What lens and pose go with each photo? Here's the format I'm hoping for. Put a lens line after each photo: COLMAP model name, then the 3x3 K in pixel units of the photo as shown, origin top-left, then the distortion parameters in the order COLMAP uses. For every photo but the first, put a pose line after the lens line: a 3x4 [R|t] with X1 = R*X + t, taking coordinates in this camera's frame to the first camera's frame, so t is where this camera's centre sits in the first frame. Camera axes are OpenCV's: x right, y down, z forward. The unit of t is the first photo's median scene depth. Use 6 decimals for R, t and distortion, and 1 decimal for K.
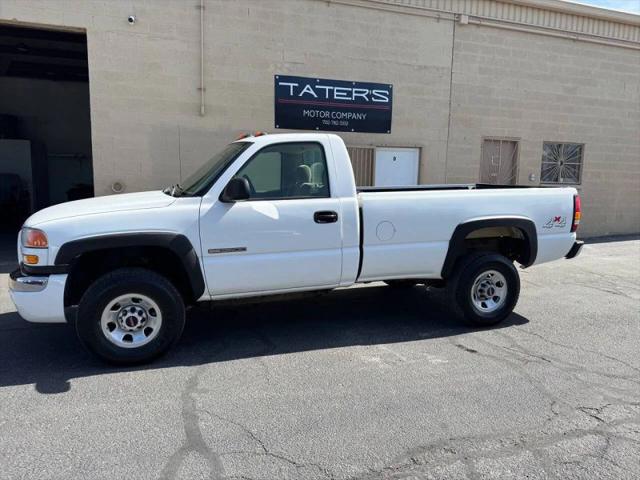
lens RADIAL K [[456.0, 0, 320.0], [0, 456.0, 240.0], [0, 0, 1]] dist [0.062567, -0.075253]
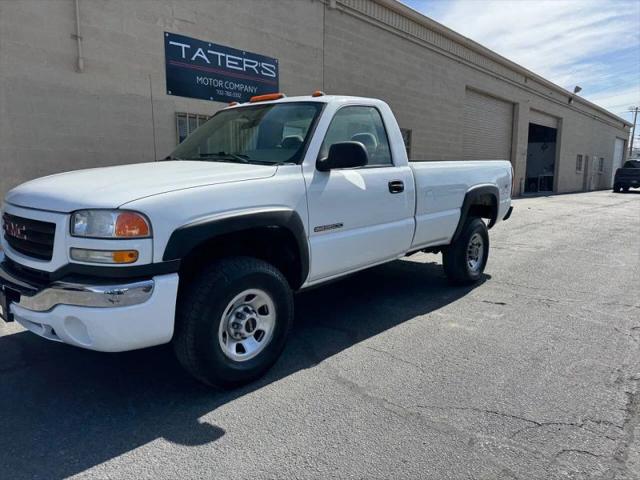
lens RADIAL K [[455.7, 0, 314.7], [0, 455.7, 233.1], [0, 0, 1]] dist [0.058956, -0.067030]
pose [[0.873659, -0.073262, 0.480991, -0.291091], [0.064974, 0.997311, 0.033888, 0.001471], [-0.482181, 0.001646, 0.876070, 0.119647]]
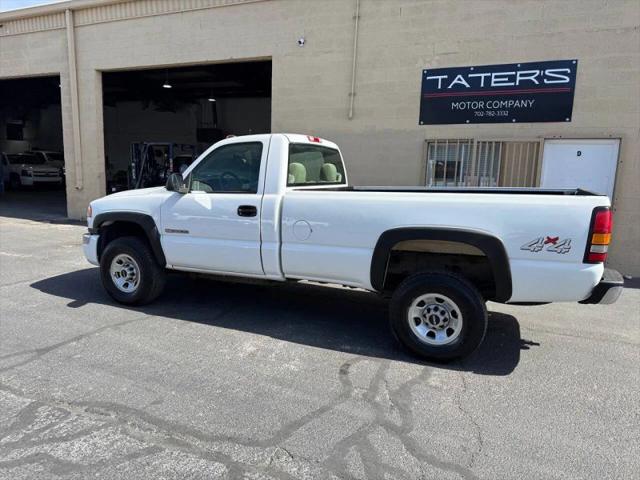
lens RADIAL K [[456.0, 0, 320.0], [0, 456.0, 240.0], [0, 0, 1]] dist [0.062567, -0.075253]
pose [[0.735866, 0.109368, -0.668236, 0.426007], [-0.106811, 0.993263, 0.044943, -0.023801], [0.668650, 0.038303, 0.742590, 0.148796]]
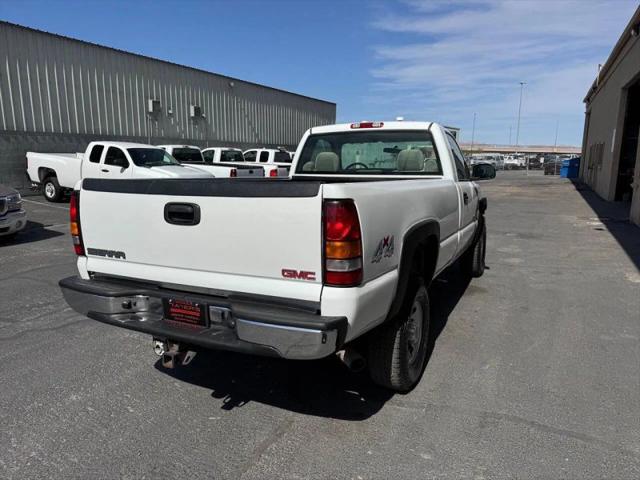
lens RADIAL K [[456.0, 0, 320.0], [0, 456.0, 240.0], [0, 0, 1]] dist [0.062567, -0.075253]
pose [[-0.712874, 0.109827, -0.692639, 0.449189], [-0.098767, 0.962094, 0.254206, -0.130573], [0.694302, 0.249627, -0.675004, 0.973878]]
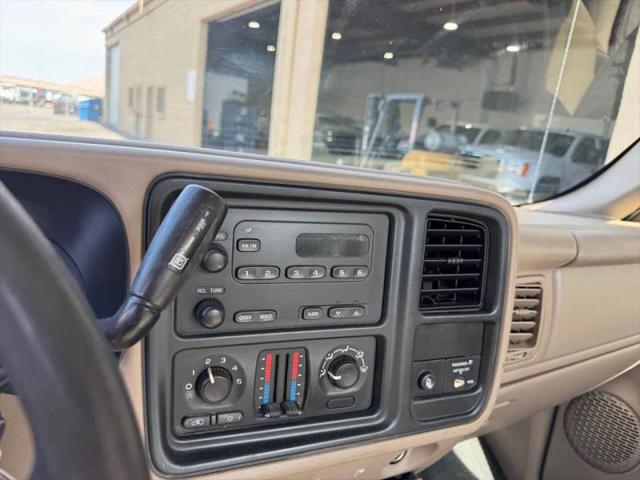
lens RADIAL K [[454.4, 0, 320.8], [0, 454.4, 232.1], [0, 0, 1]] dist [0.061454, -0.075526]
pose [[0.220892, 0.228021, -0.948268, -0.087132], [-0.238592, 0.955377, 0.174152, -0.070387], [0.945664, 0.187780, 0.265439, 0.538632]]
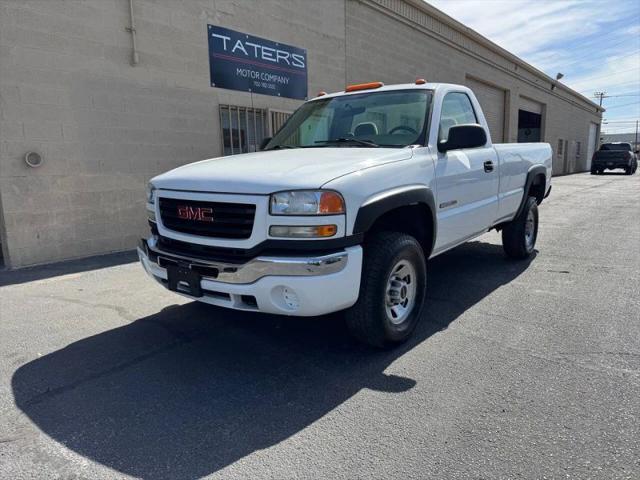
lens RADIAL K [[454.0, 0, 323.0], [0, 454.0, 239.4], [0, 0, 1]] dist [0.057907, -0.068570]
pose [[0.834865, -0.122195, 0.536720, -0.425020], [0.099886, 0.992492, 0.070588, 0.001460], [-0.541316, -0.005321, 0.840802, 0.158937]]
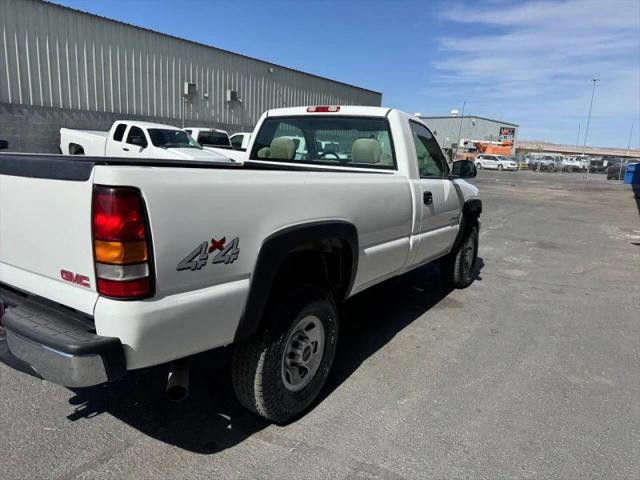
lens RADIAL K [[455.7, 0, 314.7], [0, 455.7, 233.1], [0, 0, 1]] dist [0.058956, -0.067030]
pose [[-0.797197, 0.059285, -0.600801, 0.316787], [-0.135957, 0.951974, 0.274337, -0.135915], [0.588212, 0.300383, -0.750851, 1.009429]]
